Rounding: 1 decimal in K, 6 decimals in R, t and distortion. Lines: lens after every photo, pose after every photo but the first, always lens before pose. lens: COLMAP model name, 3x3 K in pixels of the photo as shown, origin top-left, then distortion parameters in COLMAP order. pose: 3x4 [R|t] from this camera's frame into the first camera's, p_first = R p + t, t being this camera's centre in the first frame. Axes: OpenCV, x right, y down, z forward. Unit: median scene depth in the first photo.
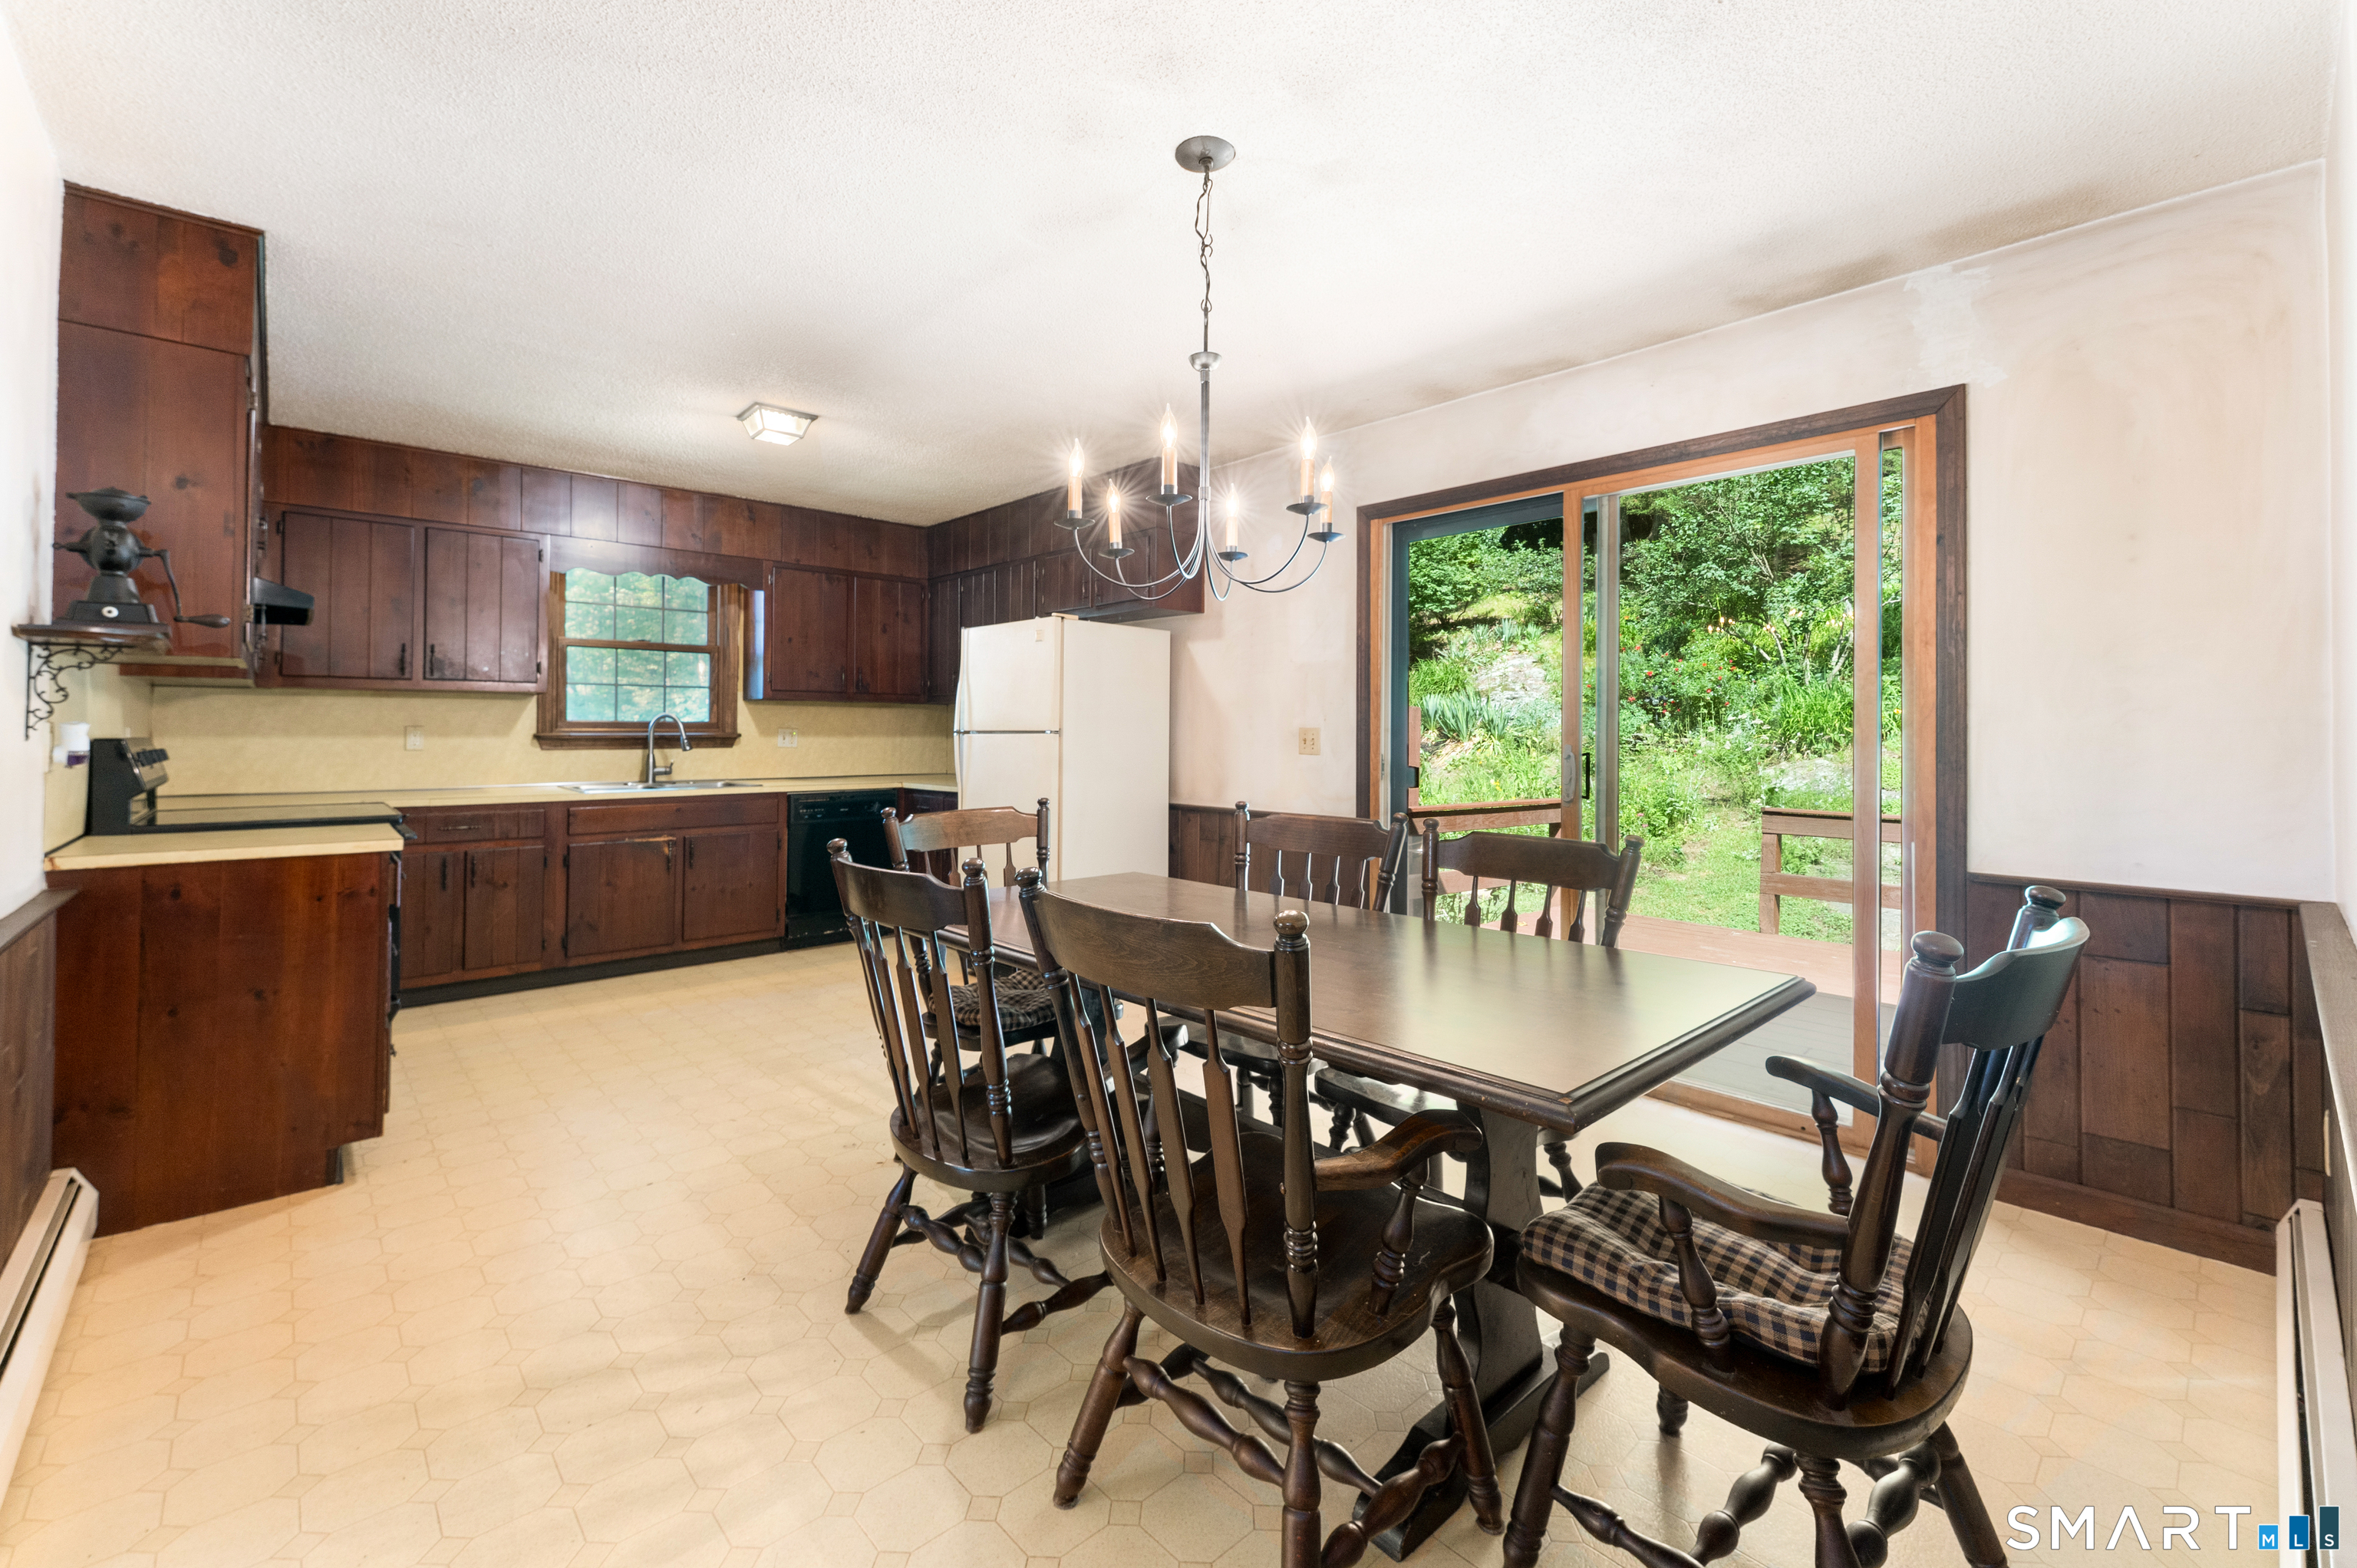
lens RADIAL K [[976.4, 0, 1175.1], [0, 976.4, 756.6], [0, 0, 1]] dist [0.044449, 0.000211]
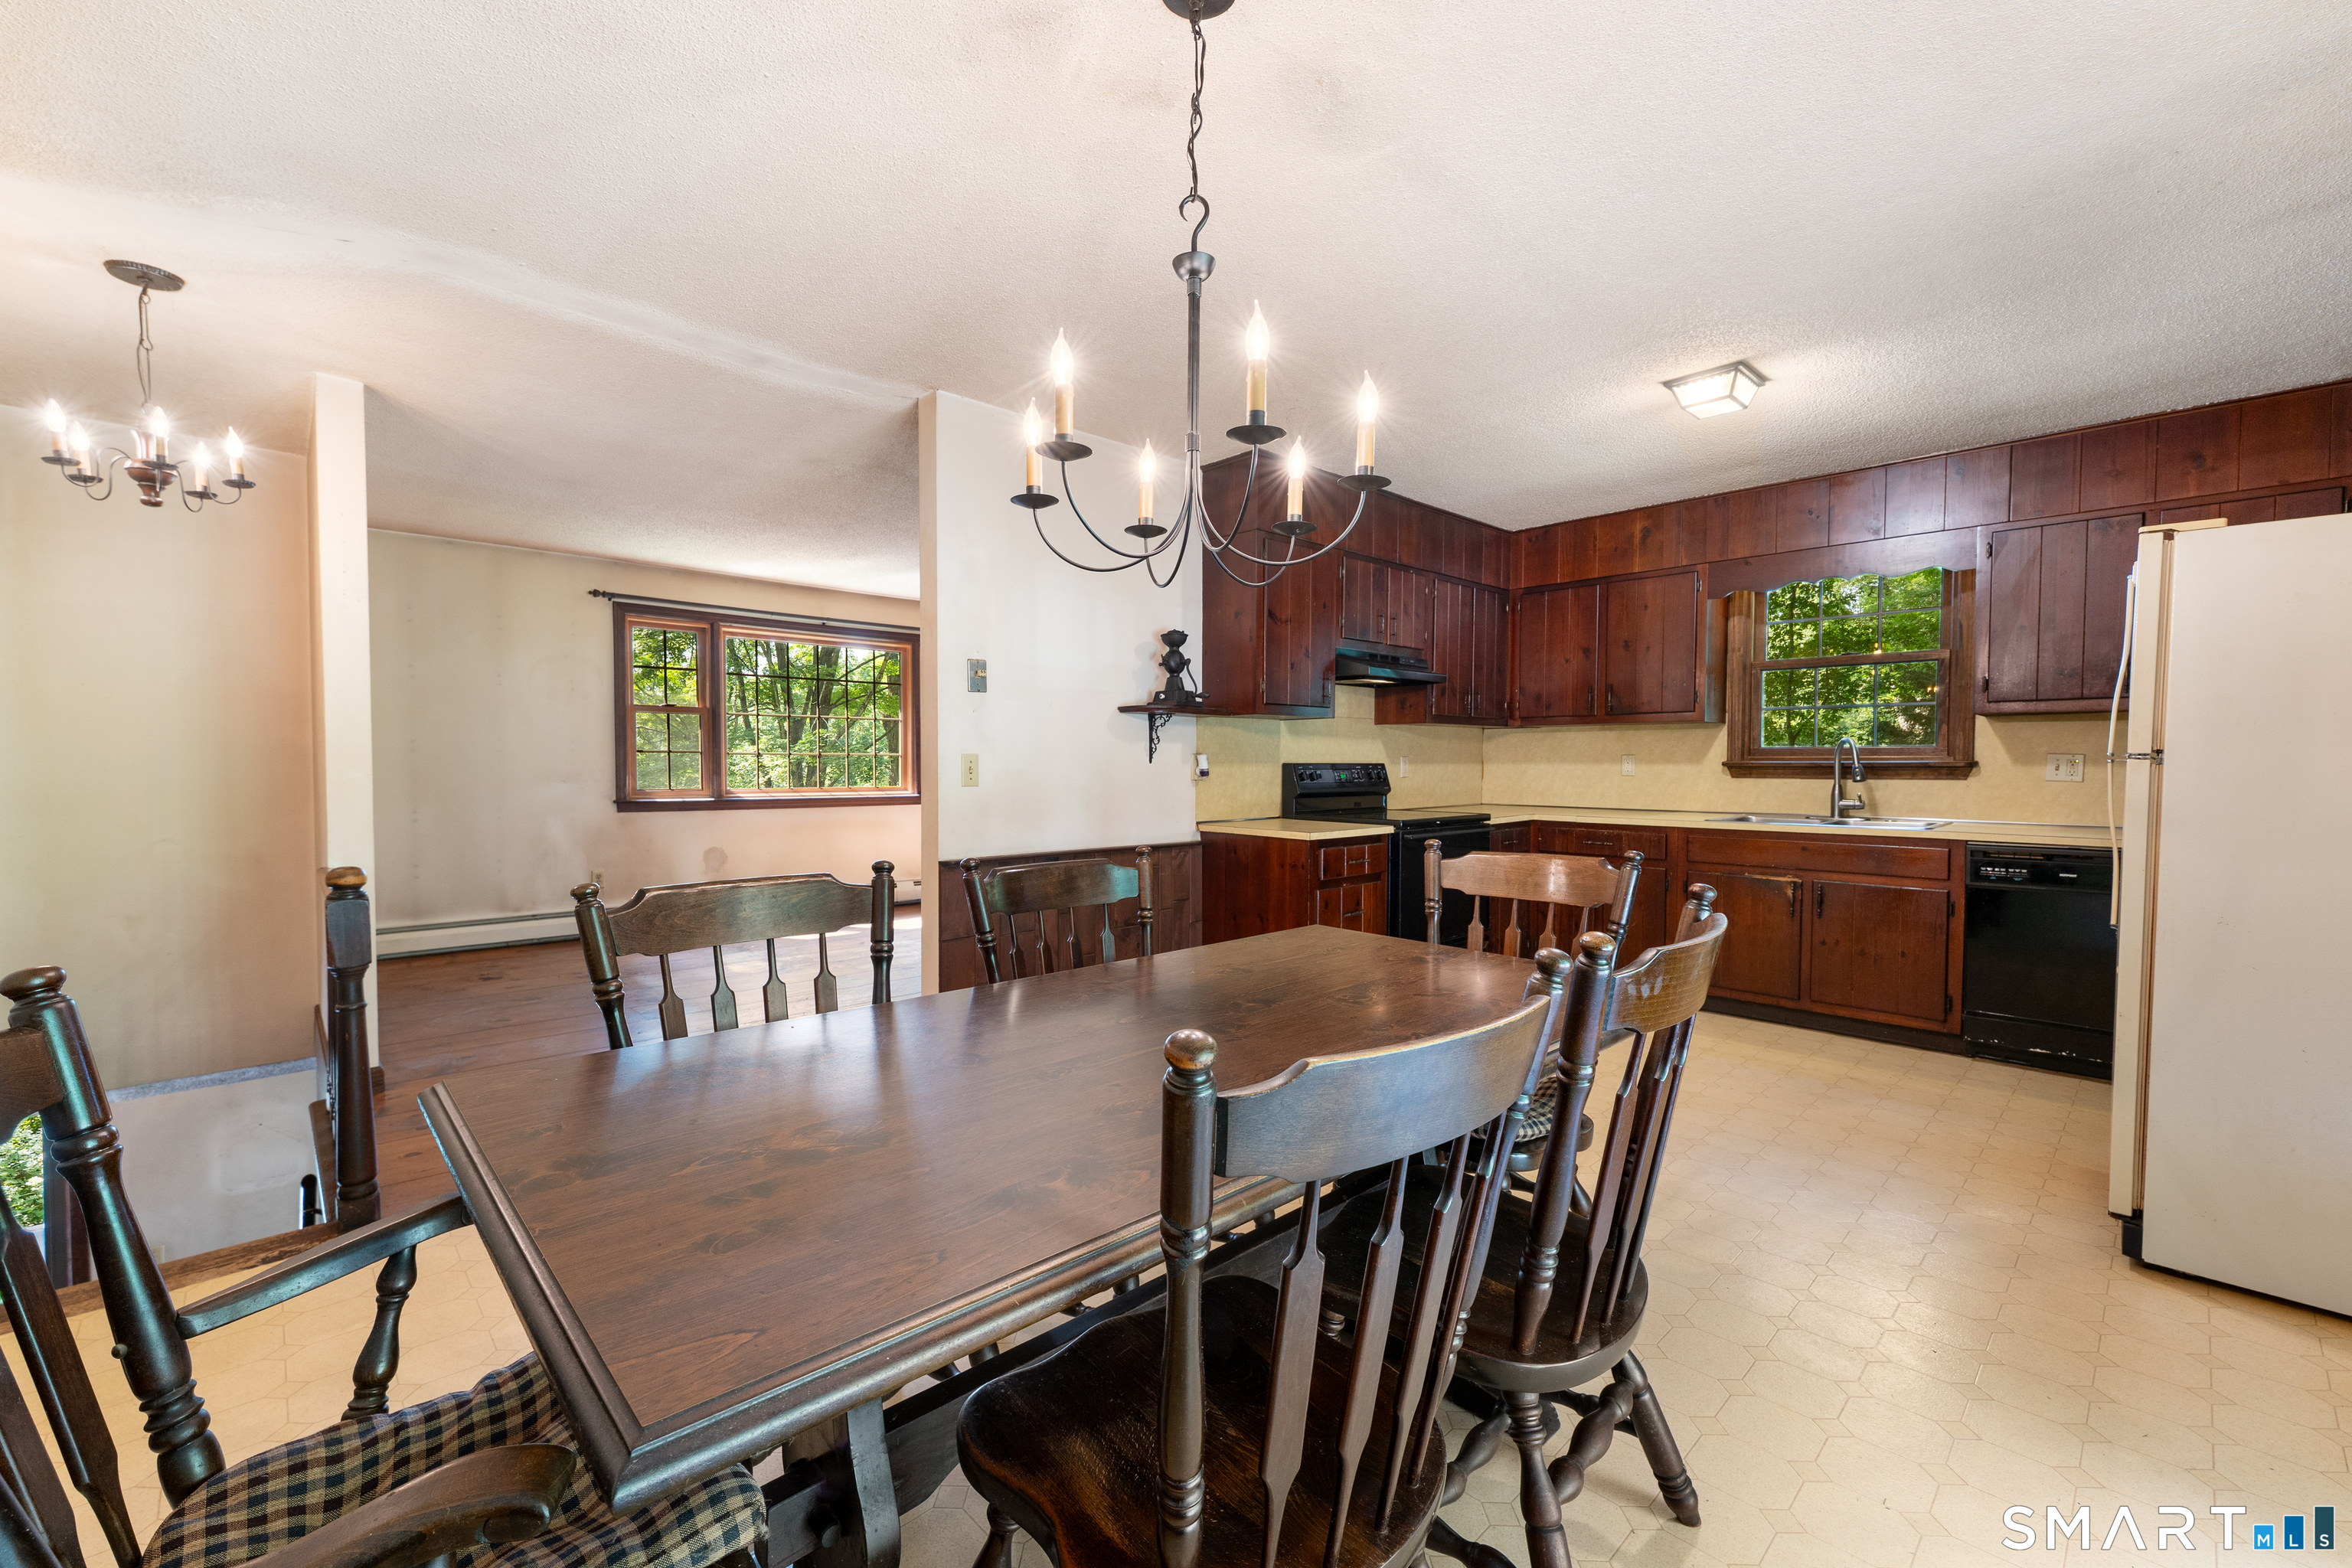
lens RADIAL K [[969.6, 0, 1178.0], [0, 969.6, 793.8], [0, 0, 1]] dist [0.000627, 0.000029]
pose [[0.020031, 0.035345, -0.999174, 0.342802], [-0.027022, 0.999029, 0.034798, -0.009484], [0.999434, 0.026303, 0.020966, 0.419415]]
